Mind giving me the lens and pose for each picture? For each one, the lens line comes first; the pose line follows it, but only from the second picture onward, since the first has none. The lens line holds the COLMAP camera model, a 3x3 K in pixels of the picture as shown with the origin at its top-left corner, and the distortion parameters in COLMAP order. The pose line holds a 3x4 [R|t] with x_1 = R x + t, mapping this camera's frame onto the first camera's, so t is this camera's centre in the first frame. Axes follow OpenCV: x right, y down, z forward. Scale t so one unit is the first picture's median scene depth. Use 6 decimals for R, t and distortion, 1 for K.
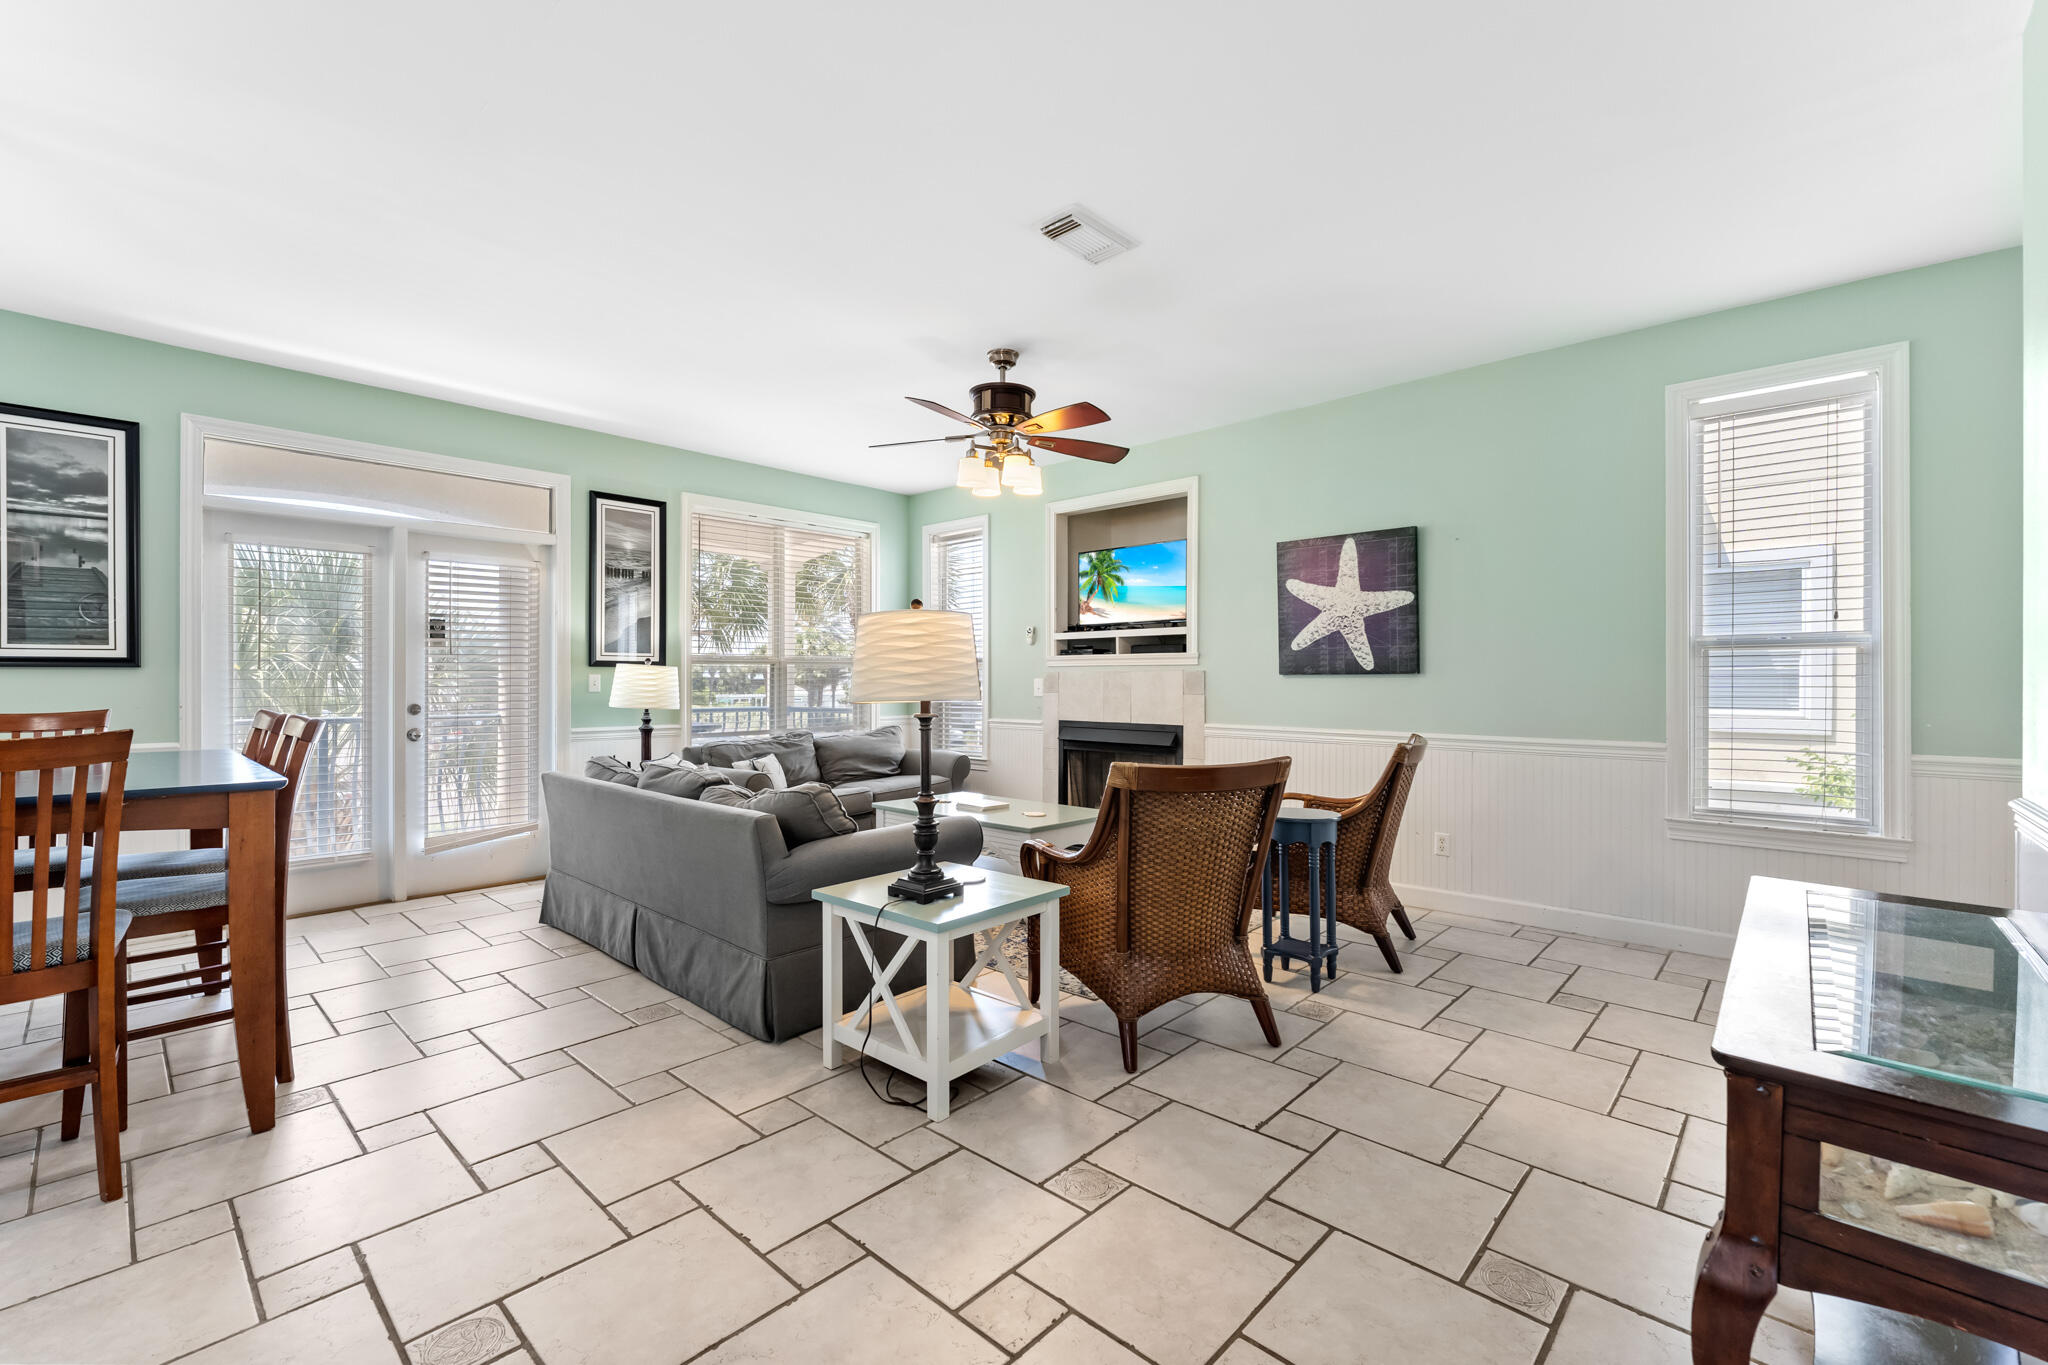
lens RADIAL K [[852.4, 0, 1030.1], [0, 852.4, 674.4], [0, 0, 1]] dist [0.000888, 0.000060]
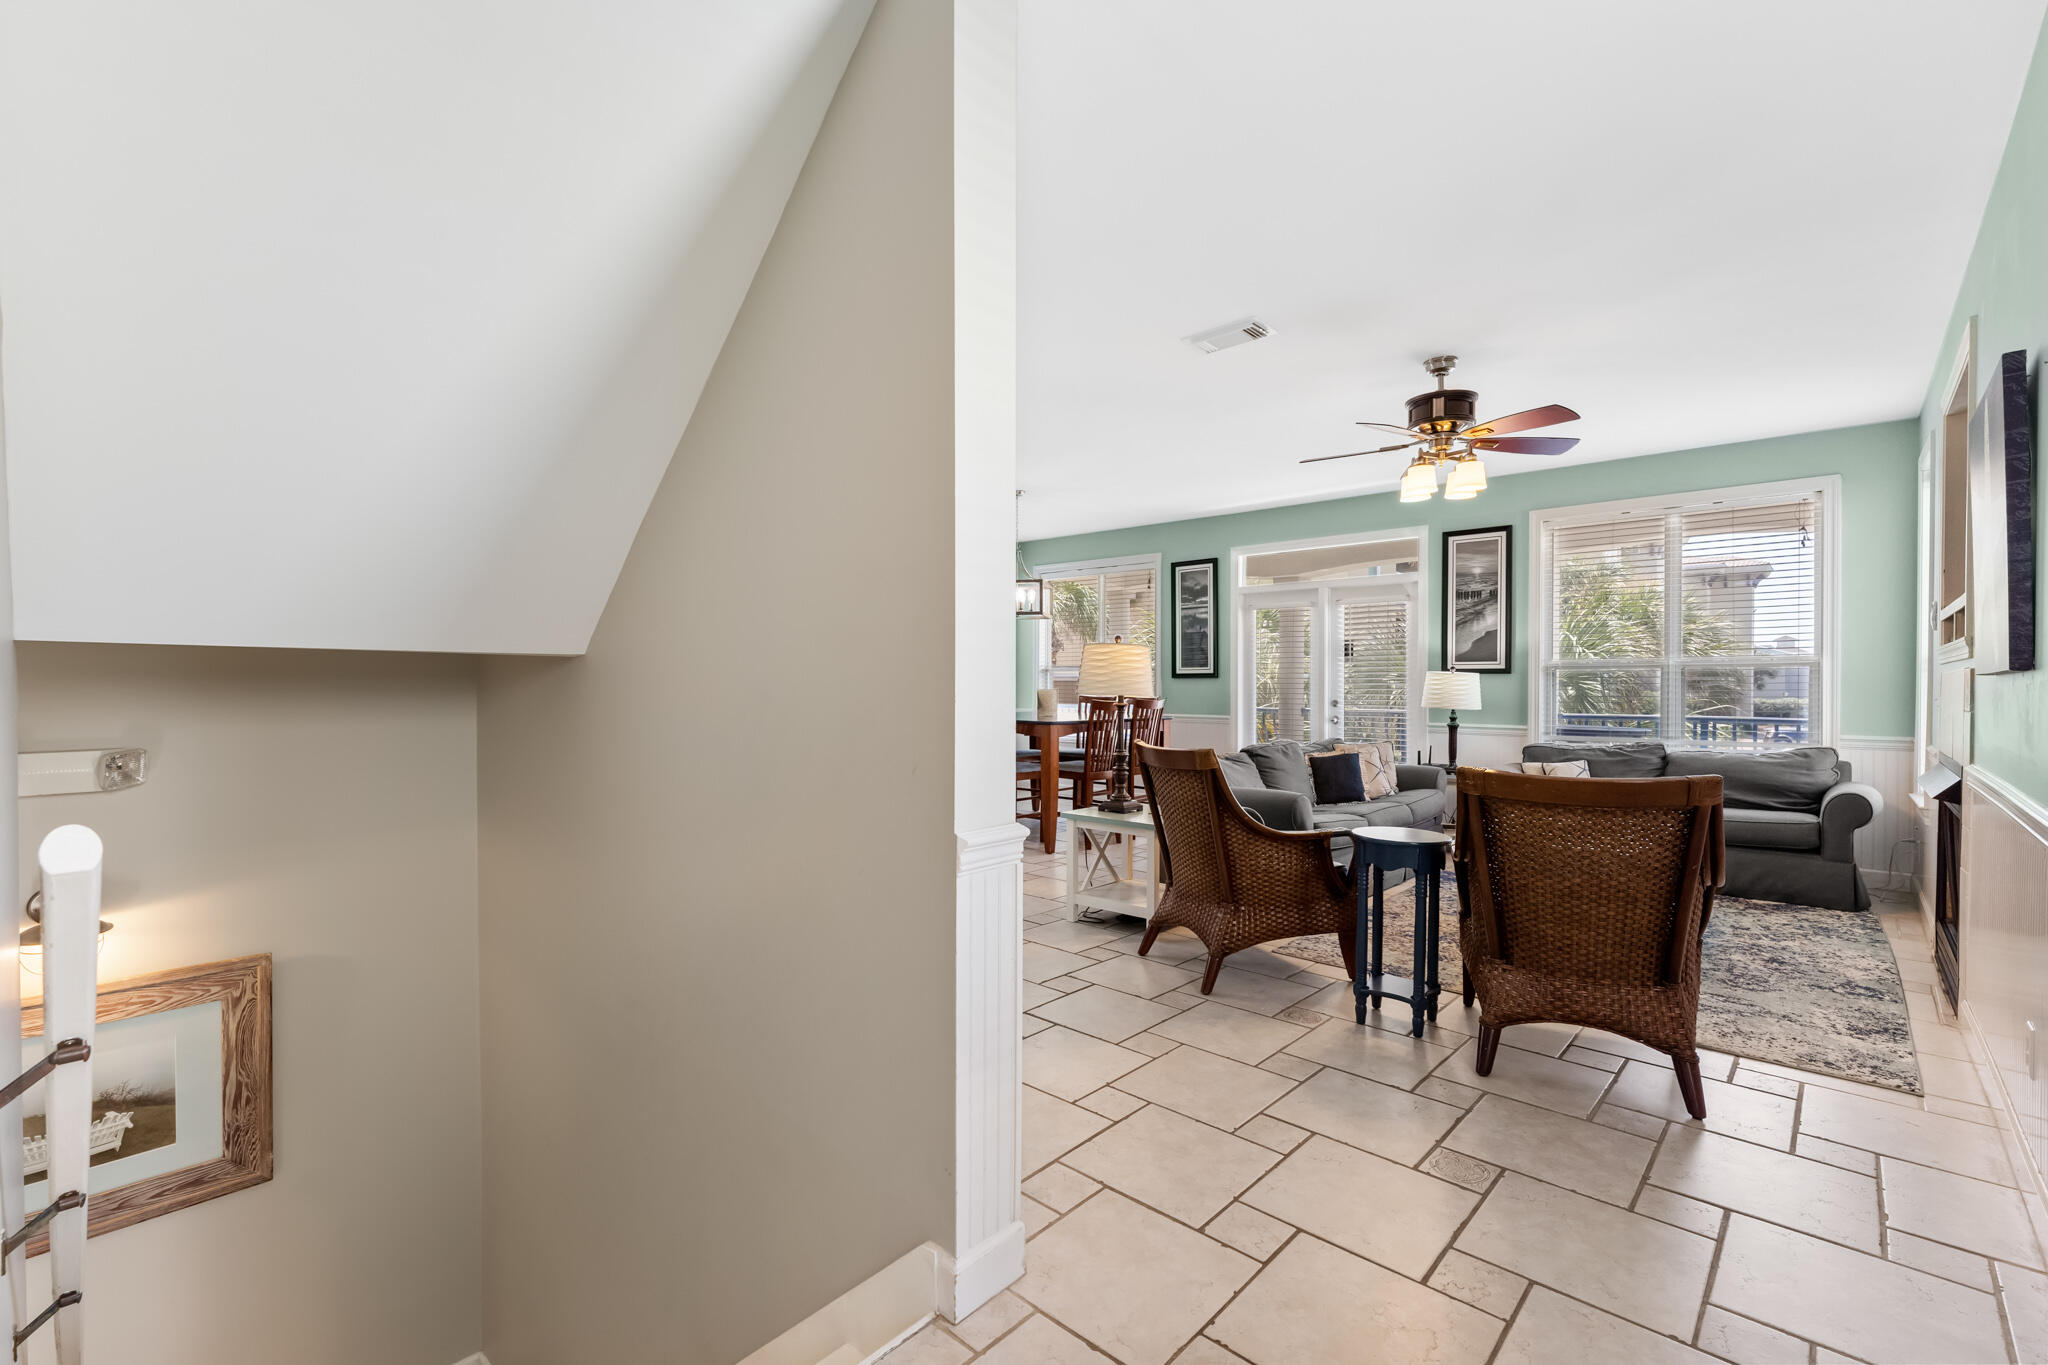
lens RADIAL K [[886.1, 0, 1021.9], [0, 886.1, 691.3], [0, 0, 1]] dist [0.001052, 0.000516]
pose [[0.002218, 0.009426, -0.999953, 0.838625], [0.003682, 0.999949, 0.009434, 0.001863], [0.999991, -0.003703, 0.002183, 0.411642]]
